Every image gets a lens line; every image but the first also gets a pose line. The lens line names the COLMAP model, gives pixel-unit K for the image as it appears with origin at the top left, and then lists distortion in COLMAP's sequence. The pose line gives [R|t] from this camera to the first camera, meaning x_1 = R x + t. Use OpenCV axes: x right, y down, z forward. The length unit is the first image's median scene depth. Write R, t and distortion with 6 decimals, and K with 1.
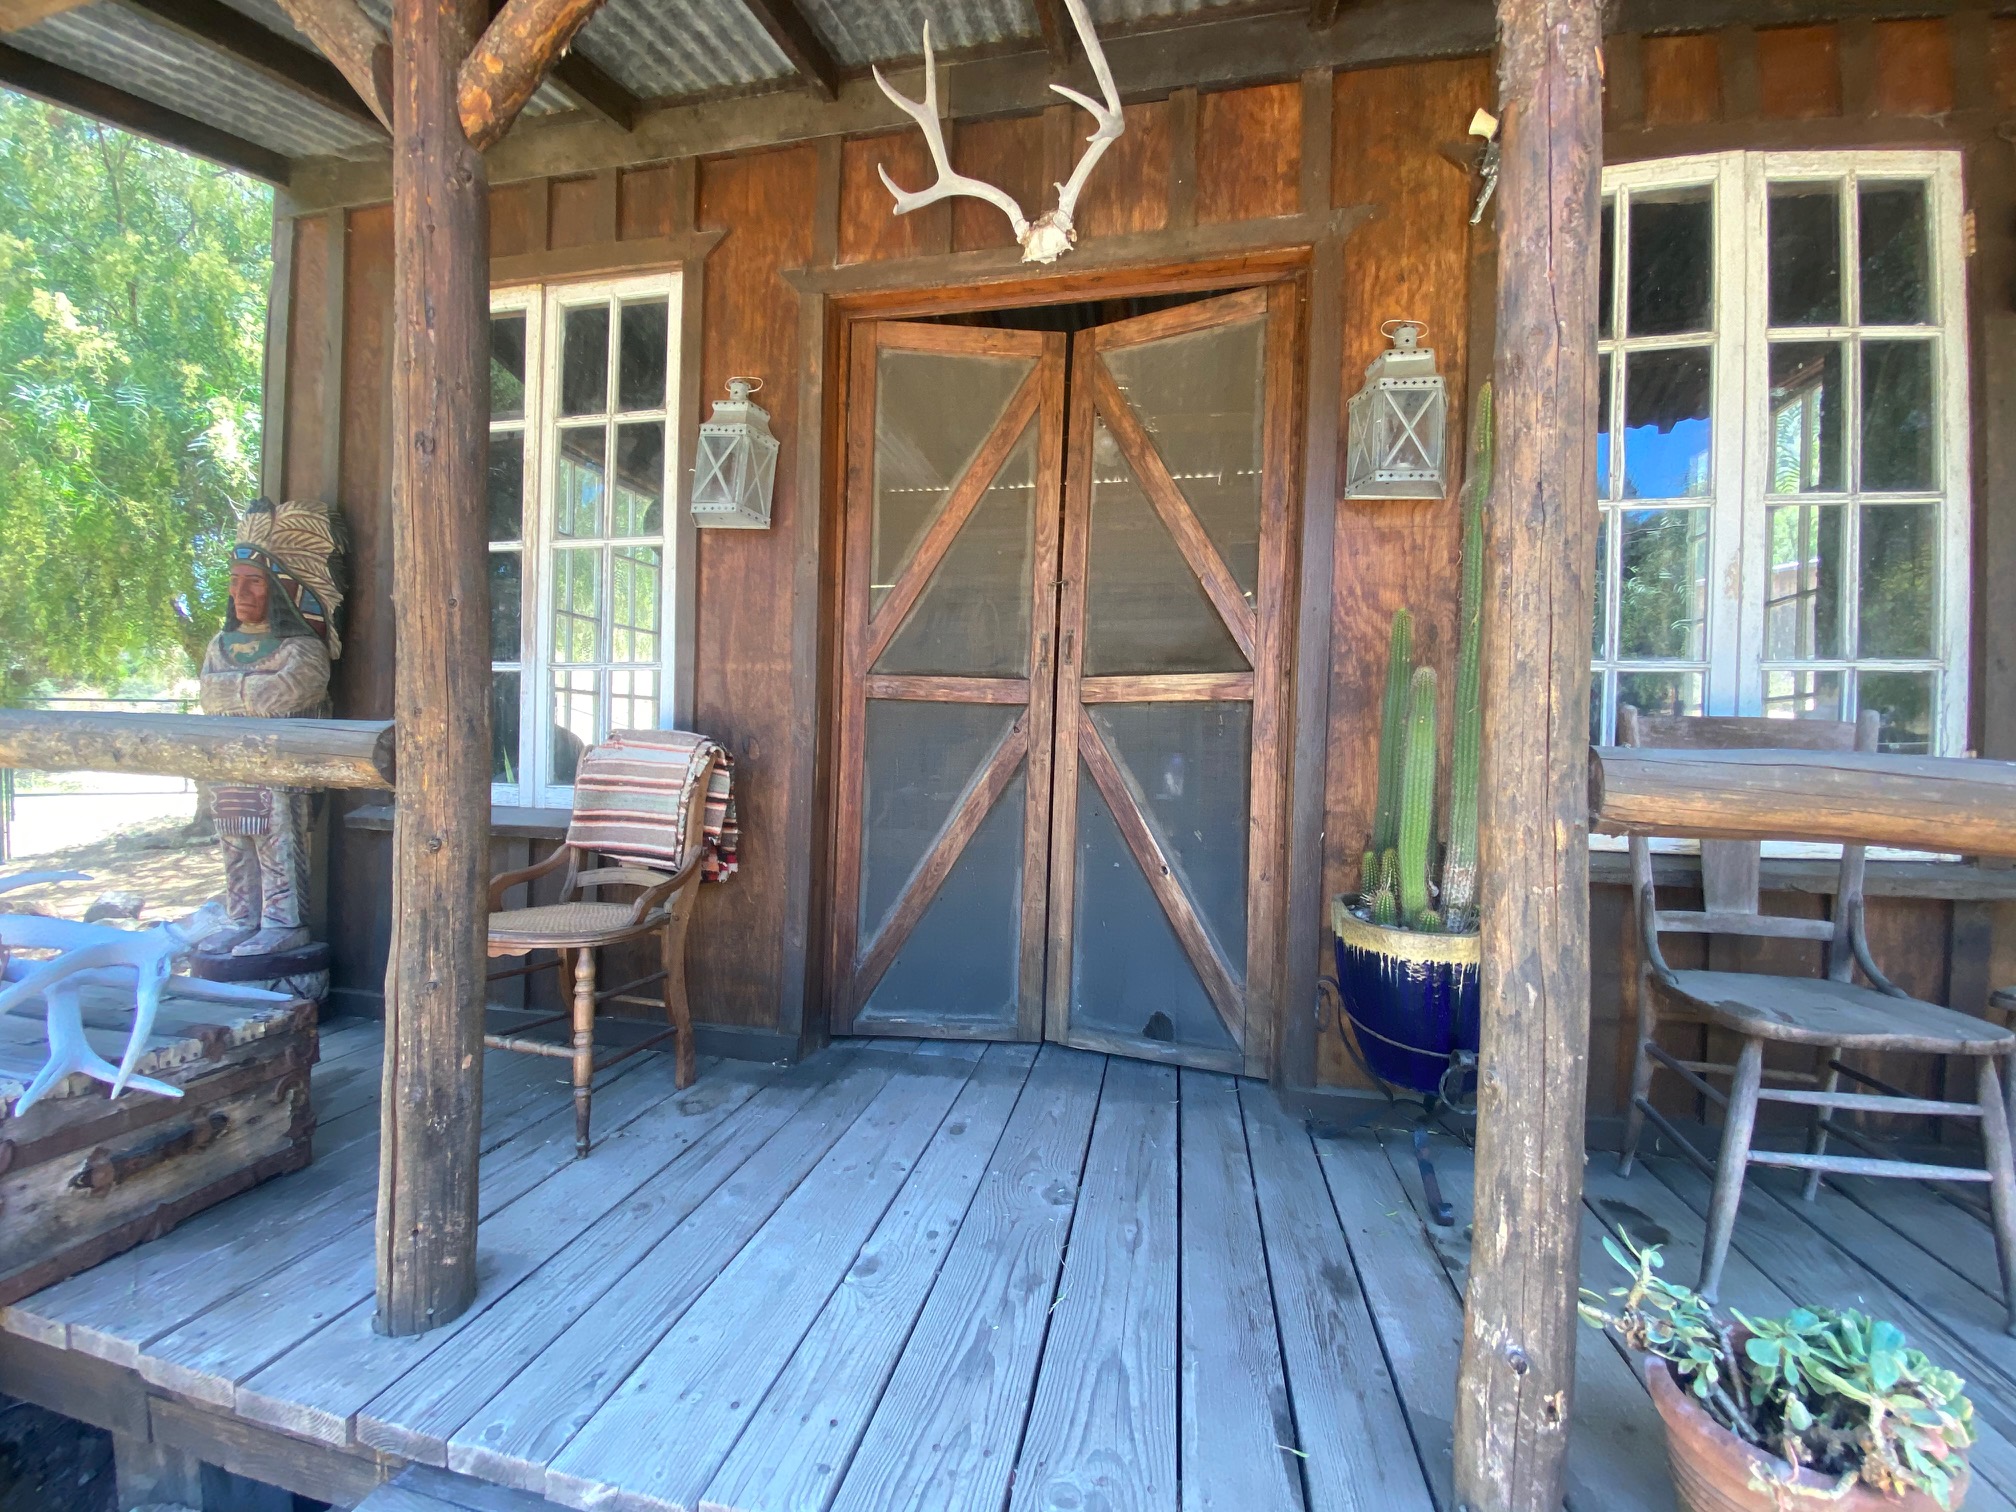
lens RADIAL K [[818.3, 0, 1004.2], [0, 818.3, 756.1], [0, 0, 1]] dist [0.026245, -0.022365]
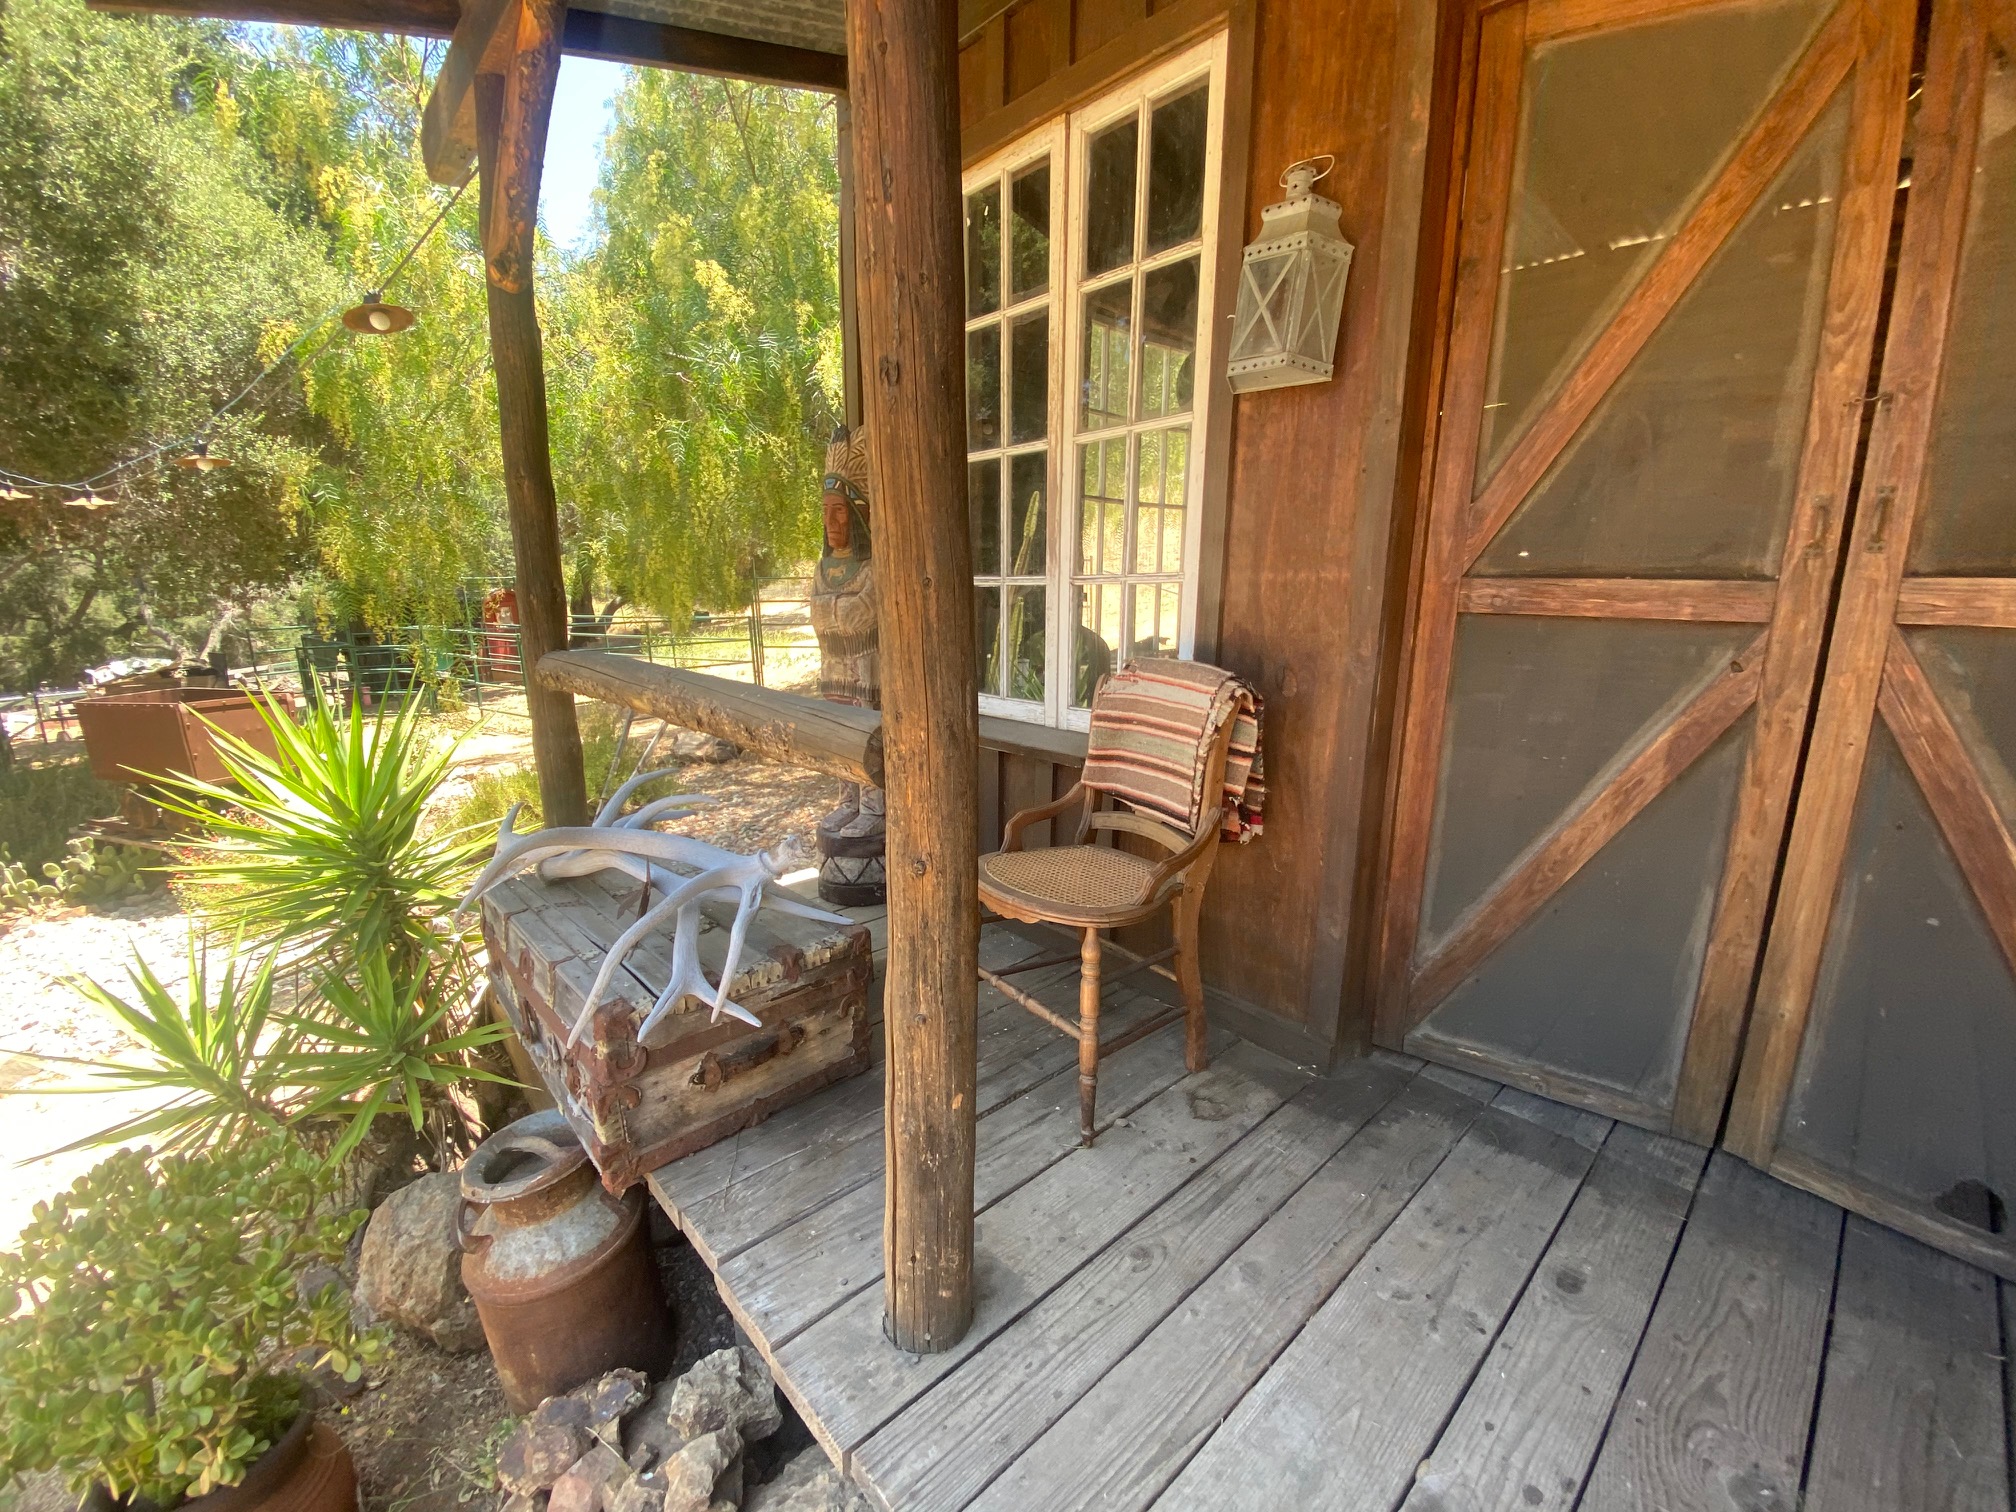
lens RADIAL K [[818.3, 0, 1004.2], [0, 818.3, 756.1], [0, 0, 1]] dist [0.026245, -0.022365]
pose [[0.816083, 0.095856, -0.569930, -0.075954], [0.008998, 0.983923, 0.178369, -0.083746], [0.577865, -0.150692, 0.802100, 0.202771]]
